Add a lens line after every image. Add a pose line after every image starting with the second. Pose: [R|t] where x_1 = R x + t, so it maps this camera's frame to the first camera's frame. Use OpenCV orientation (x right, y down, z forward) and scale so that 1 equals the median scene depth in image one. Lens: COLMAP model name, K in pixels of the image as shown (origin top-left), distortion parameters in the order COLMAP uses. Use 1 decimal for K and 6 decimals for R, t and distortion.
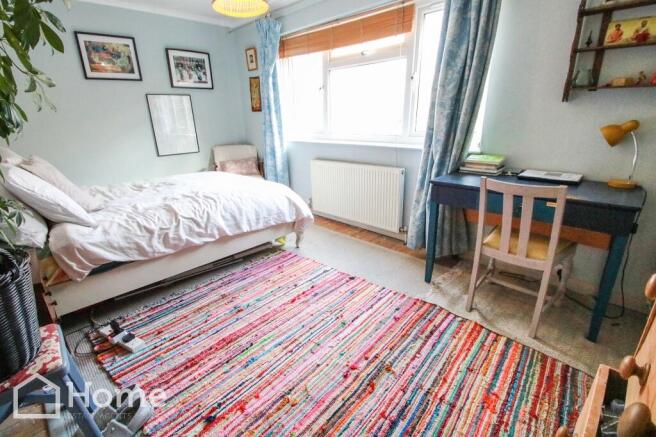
lens RADIAL K [[309.2, 0, 325.1], [0, 309.2, 216.9], [0, 0, 1]] dist [0.016123, -0.017297]
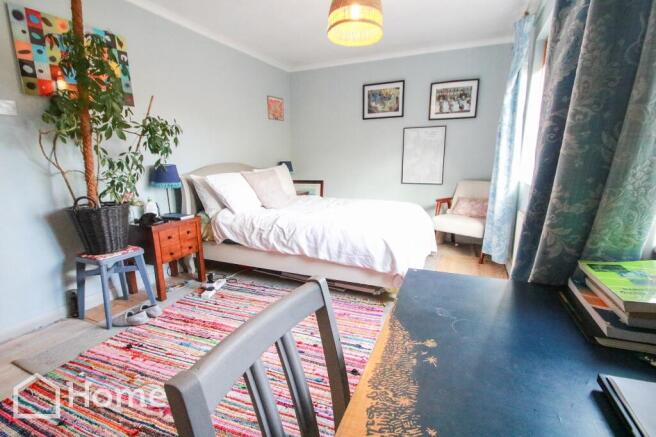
lens RADIAL K [[309.2, 0, 325.1], [0, 309.2, 216.9], [0, 0, 1]] dist [0.016123, -0.017297]
pose [[0.360369, 0.200954, -0.910907, 0.436223], [-0.292457, 0.951624, 0.094236, -0.123969], [0.885778, 0.232442, 0.401706, 0.409556]]
